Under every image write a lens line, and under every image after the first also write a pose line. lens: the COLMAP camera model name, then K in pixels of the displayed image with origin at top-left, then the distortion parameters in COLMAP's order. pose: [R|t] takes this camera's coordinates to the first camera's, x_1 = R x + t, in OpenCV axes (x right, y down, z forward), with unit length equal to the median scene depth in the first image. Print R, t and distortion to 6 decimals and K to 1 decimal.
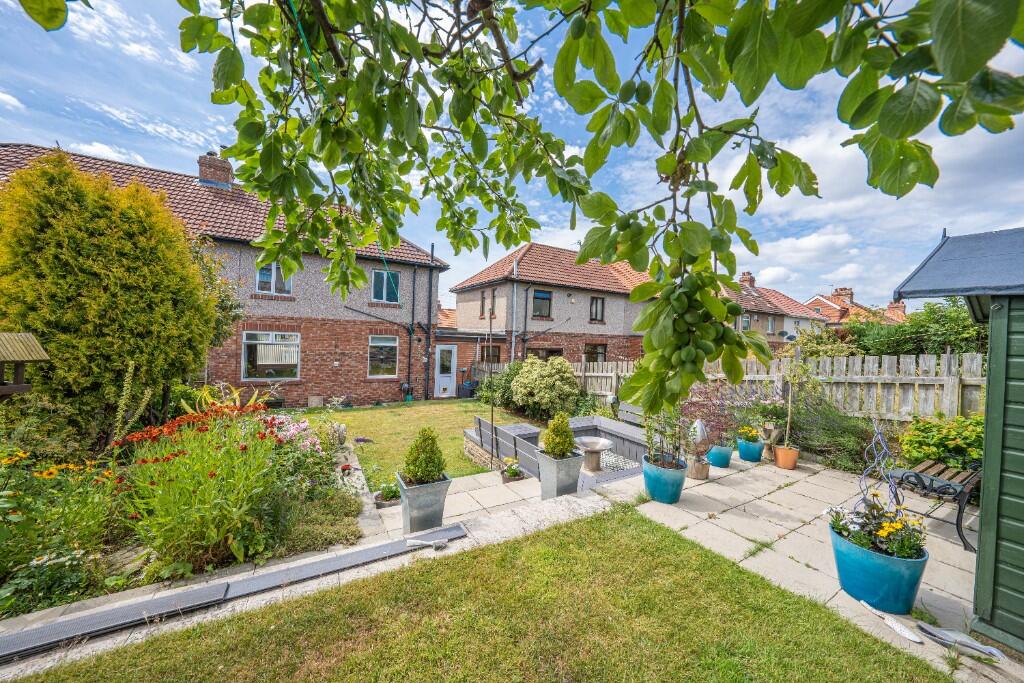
lens RADIAL K [[352.2, 0, 504.8], [0, 352.2, 338.8], [0, 0, 1]] dist [-0.023157, 0.004427]
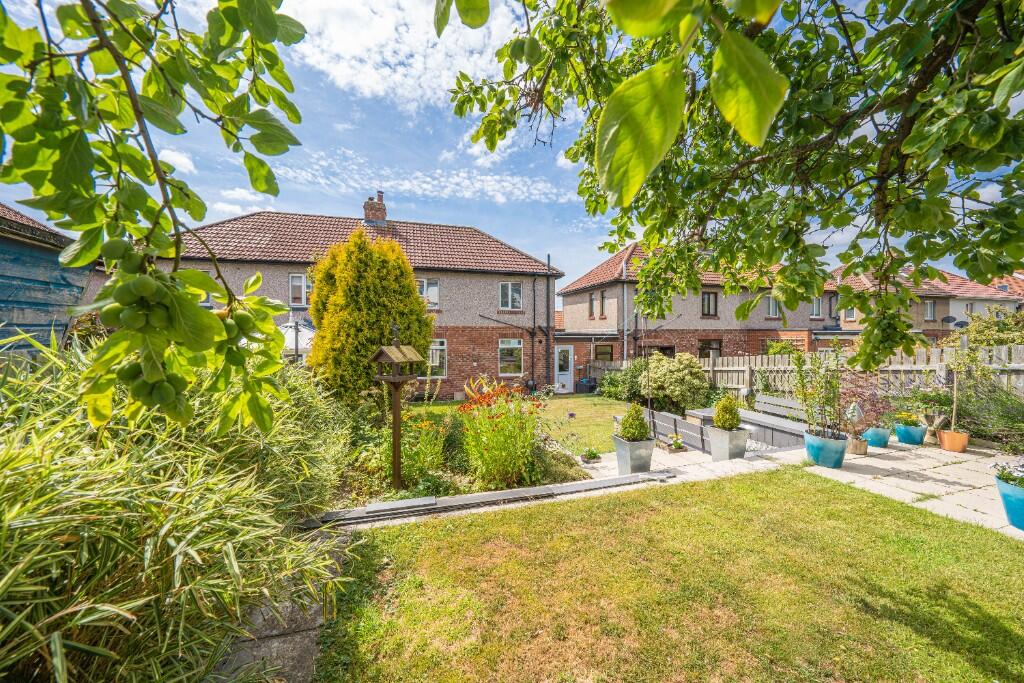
lens RADIAL K [[352.2, 0, 506.3], [0, 352.2, 337.2], [0, 0, 1]] dist [-0.023157, 0.004427]
pose [[0.971117, -0.036283, -0.235828, -0.097922], [0.035170, 0.999341, -0.008926, -0.005136], [0.235997, 0.000374, 0.971754, -0.129788]]
